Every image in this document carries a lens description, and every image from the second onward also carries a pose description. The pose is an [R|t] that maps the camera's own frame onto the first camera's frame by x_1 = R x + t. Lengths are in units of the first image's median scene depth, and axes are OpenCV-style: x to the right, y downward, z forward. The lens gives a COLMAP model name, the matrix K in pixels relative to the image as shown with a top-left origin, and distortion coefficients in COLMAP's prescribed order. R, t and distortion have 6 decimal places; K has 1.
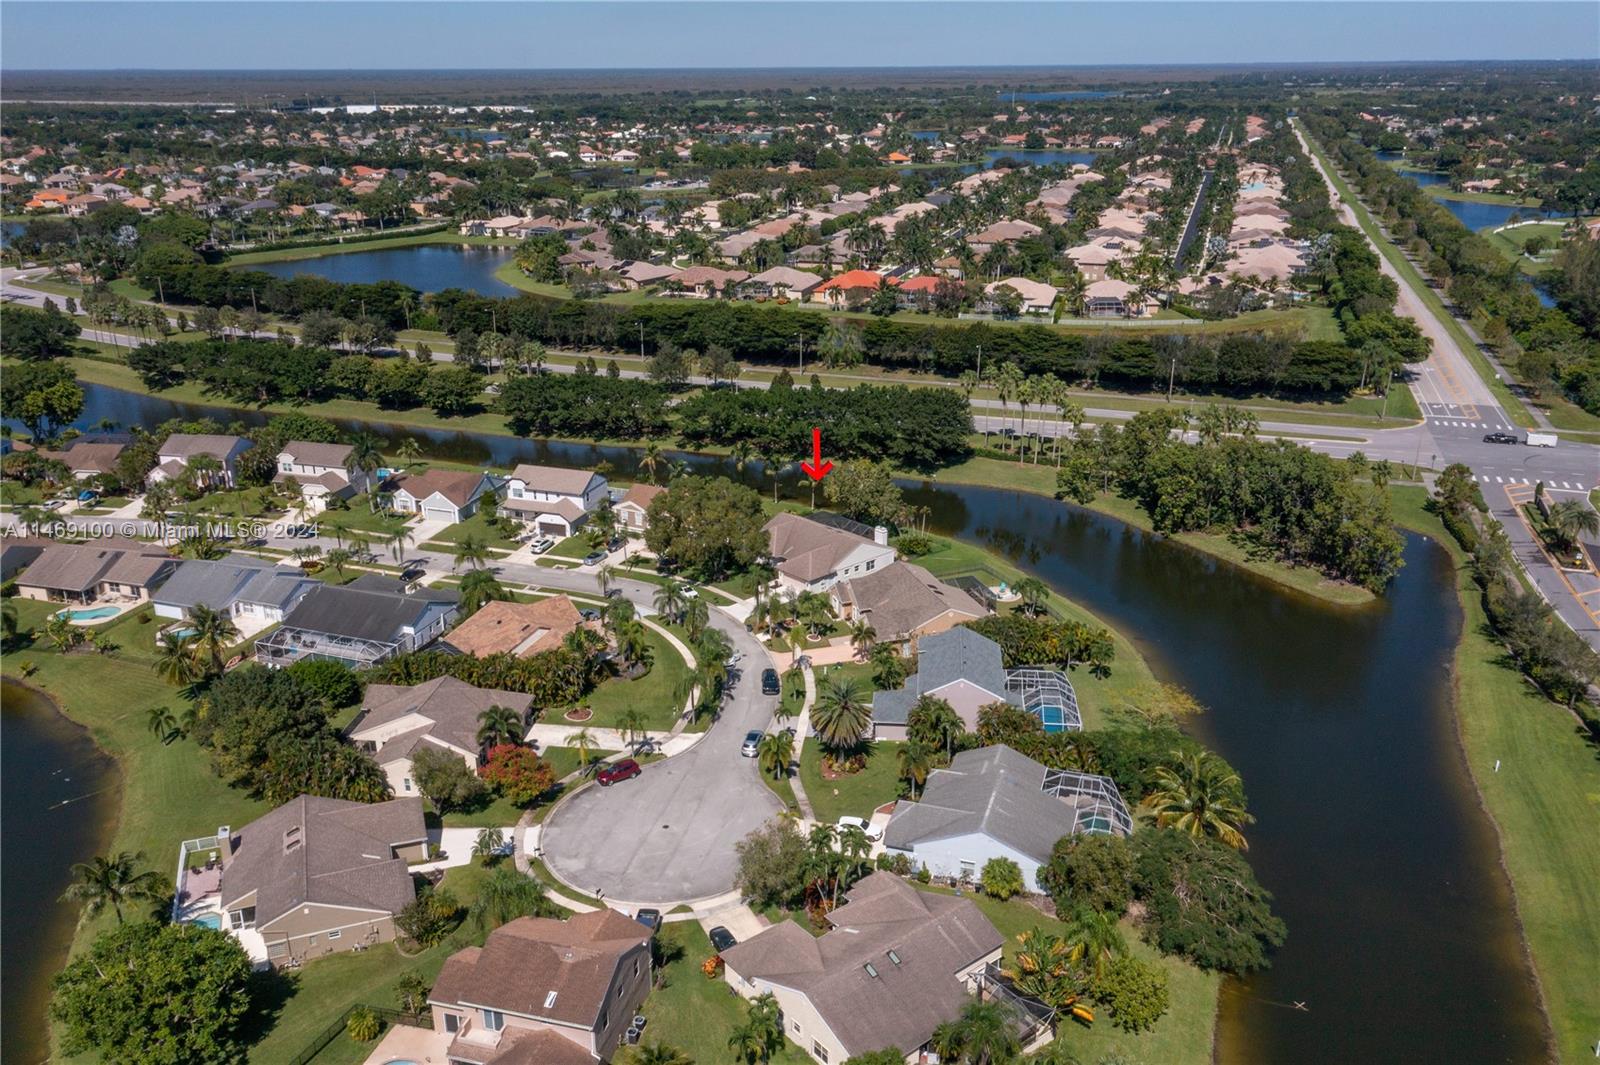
lens RADIAL K [[1268.5, 0, 800.0], [0, 1268.5, 532.5], [0, 0, 1]] dist [-0.000412, 0.012698]
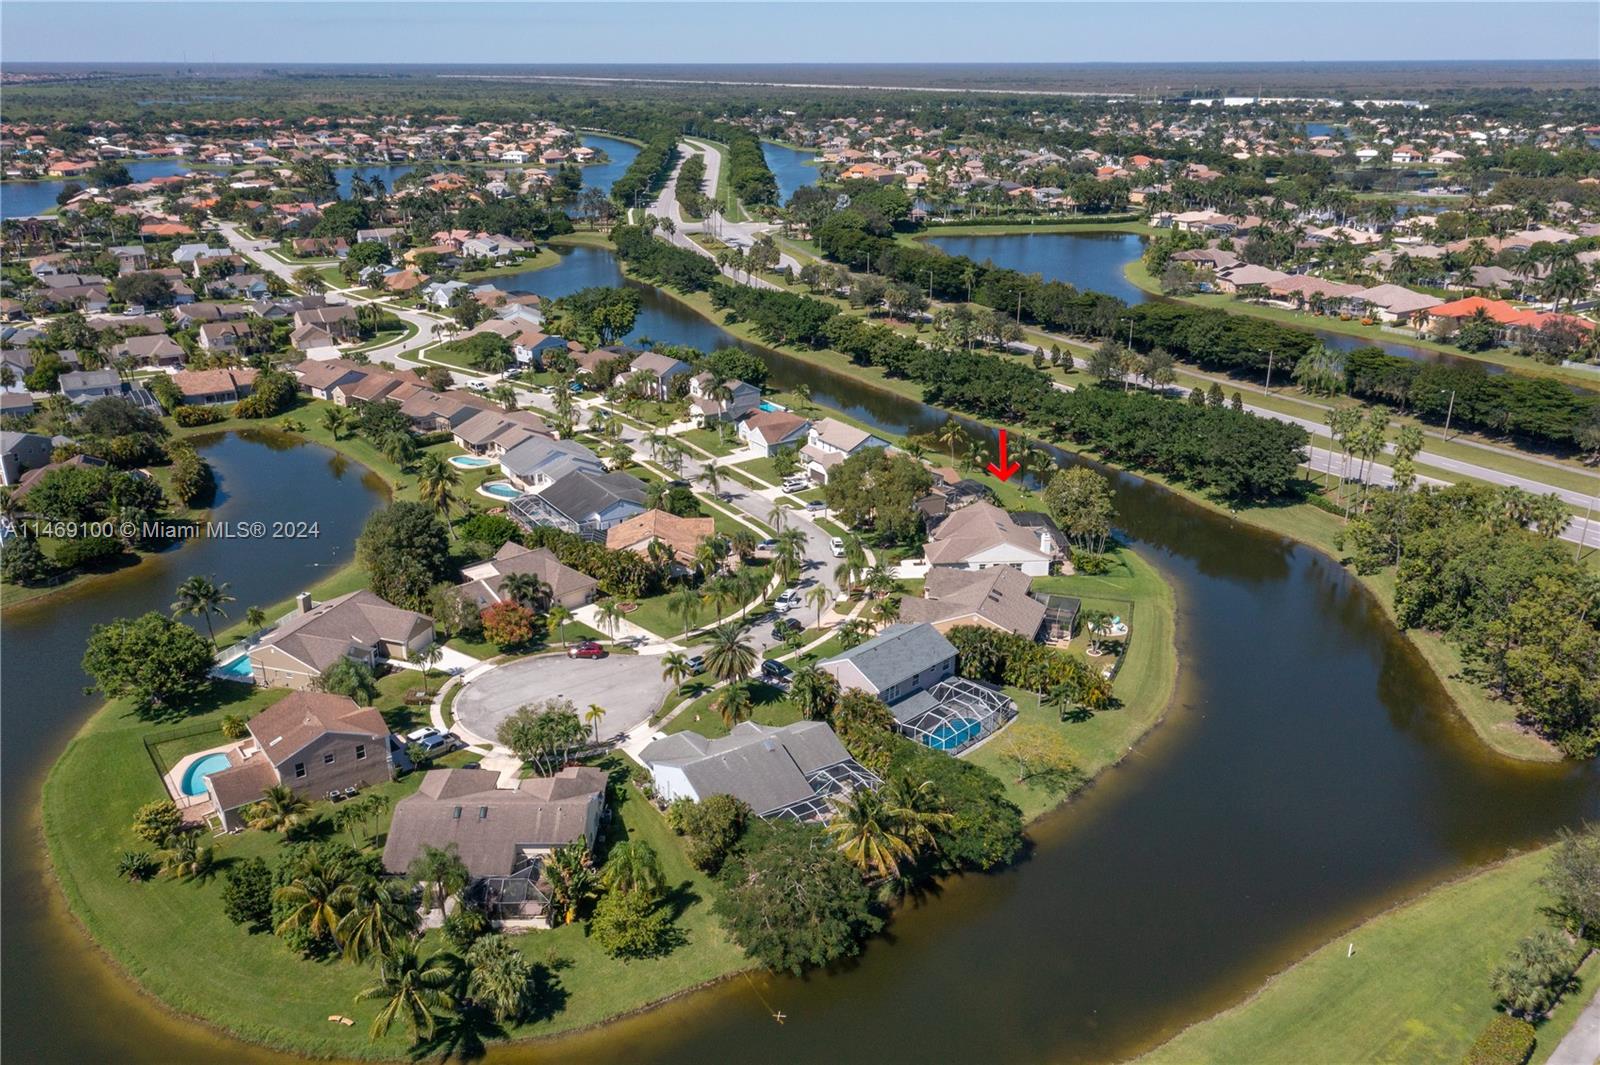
lens RADIAL K [[1268.5, 0, 800.0], [0, 1268.5, 532.5], [0, 0, 1]] dist [-0.000412, 0.012698]
pose [[0.777998, 0.220426, -0.588329, 0.448512], [-0.217265, 0.973050, 0.077258, -0.036501], [0.589503, 0.067717, 0.804923, 0.094563]]
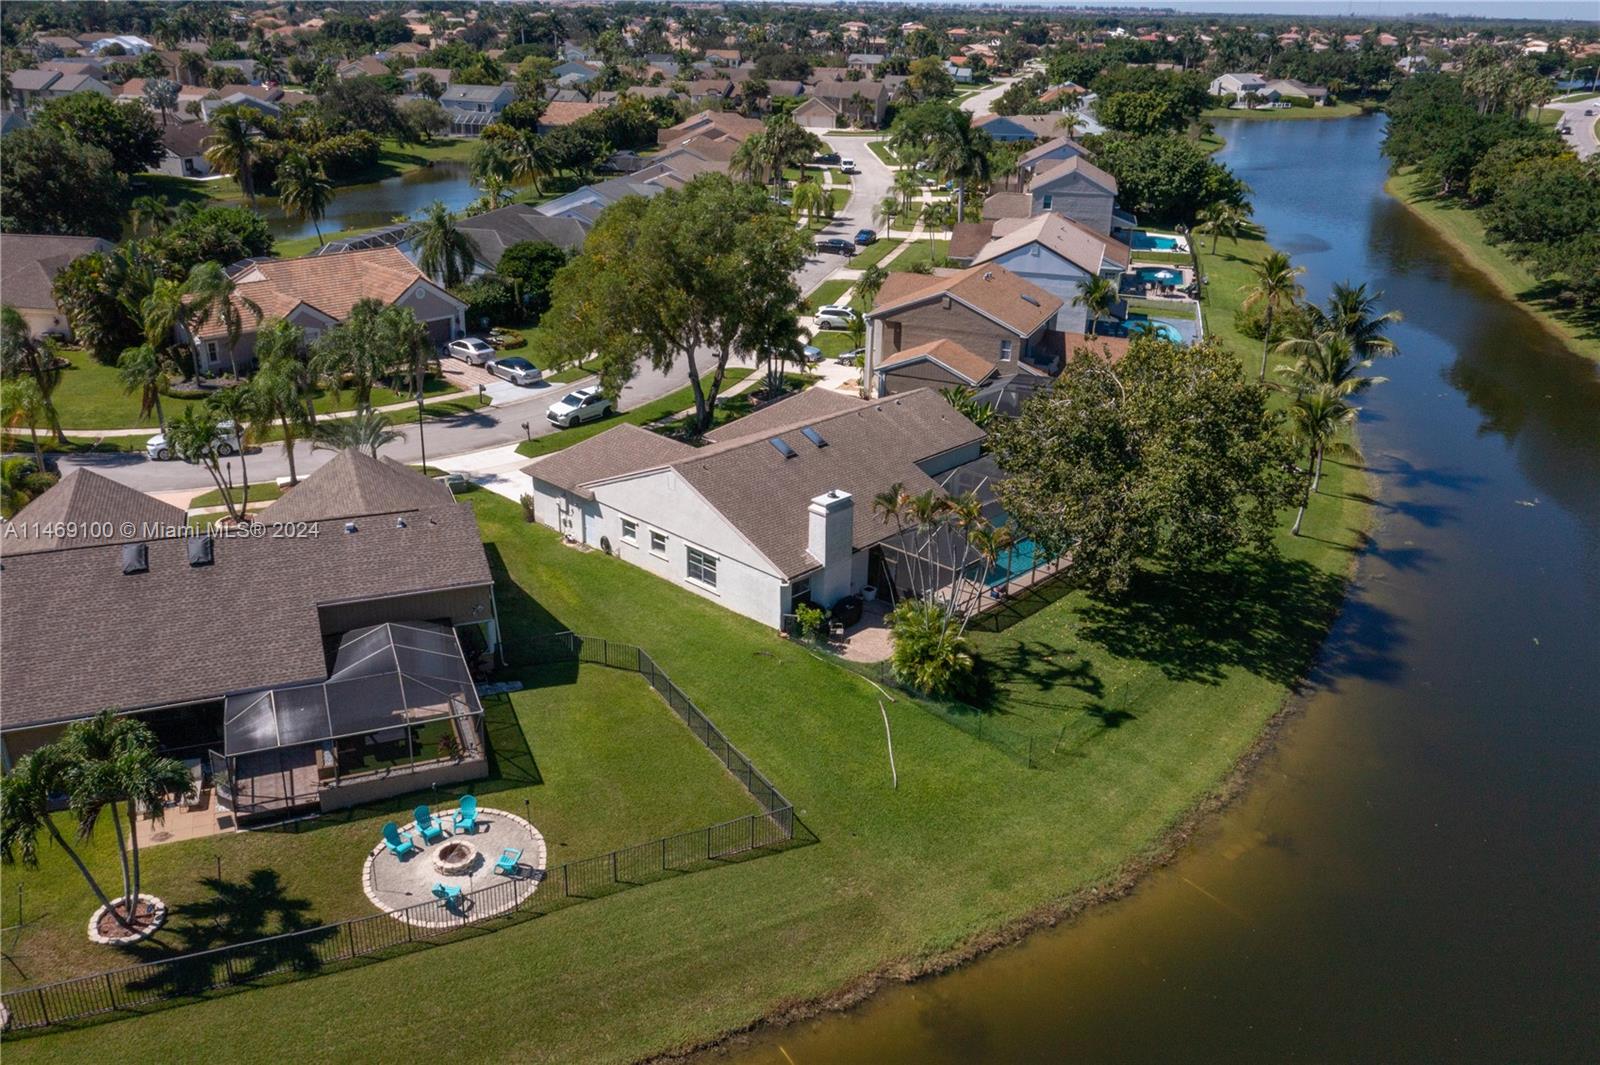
lens RADIAL K [[1268.5, 0, 800.0], [0, 1268.5, 532.5], [0, 0, 1]] dist [-0.000412, 0.012698]
pose [[0.062510, 0.385910, -0.920416, 0.292288], [-0.364213, 0.867441, 0.338962, -0.078131], [0.929216, 0.314039, 0.194777, 0.848048]]
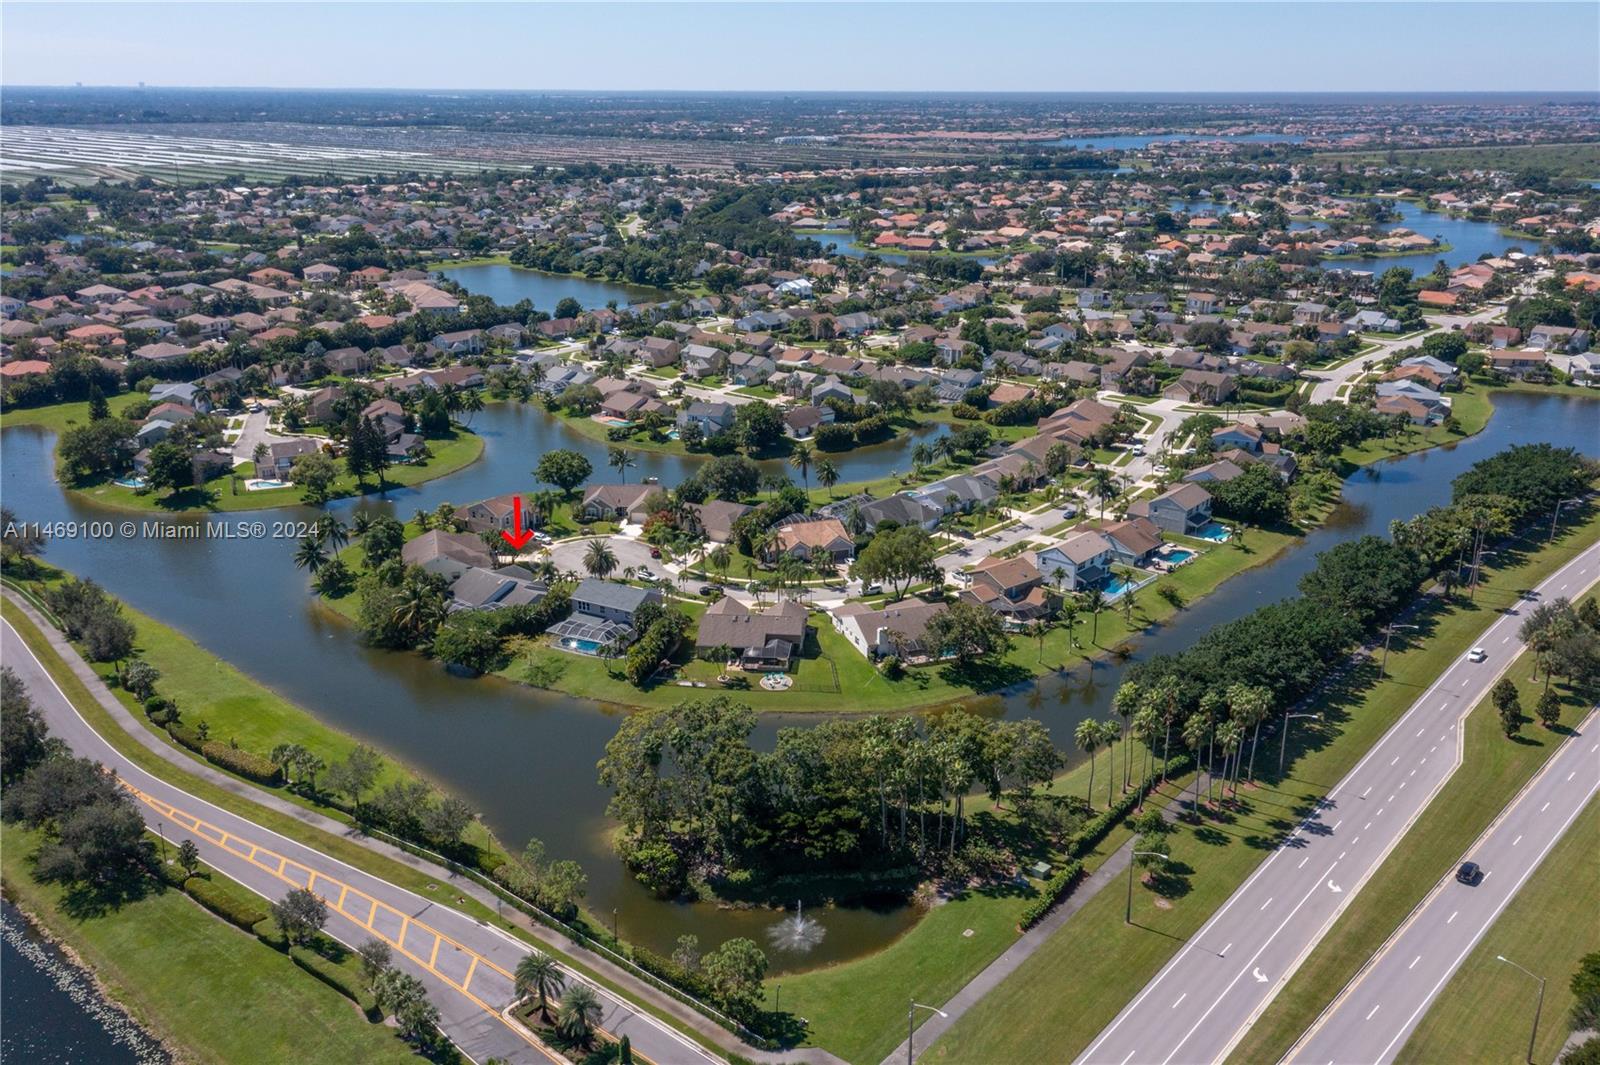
lens RADIAL K [[1320.5, 0, 800.0], [0, 1320.5, 532.5], [0, 0, 1]] dist [0.001791, 0.018349]
pose [[-0.406098, 0.291947, -0.865939, 0.993347], [-0.312179, 0.846266, 0.431716, -0.509121], [0.858853, 0.445647, -0.252527, 1.077207]]
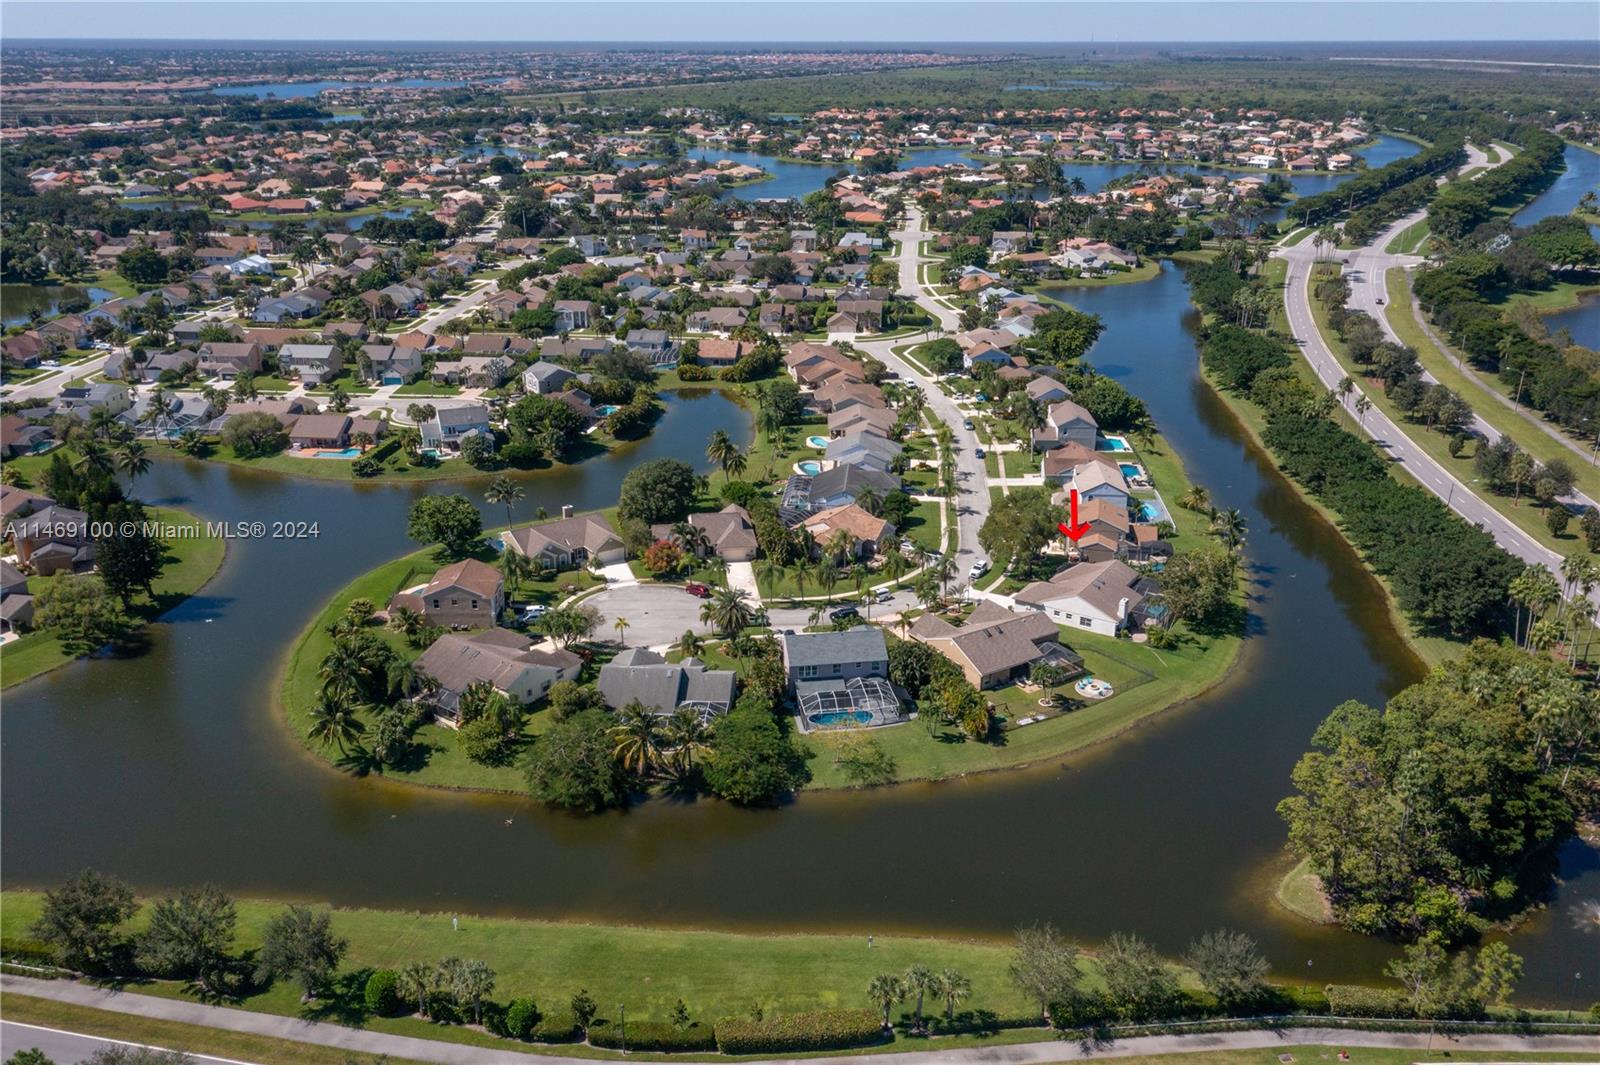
lens RADIAL K [[1299.1, 0, 800.0], [0, 1299.1, 532.5], [0, 0, 1]] dist [0.001769, 0.015440]
pose [[0.238575, 0.346430, -0.907231, 0.854723], [-0.333264, 0.906681, 0.258581, -0.215551], [0.912150, 0.240656, 0.331764, 0.355083]]
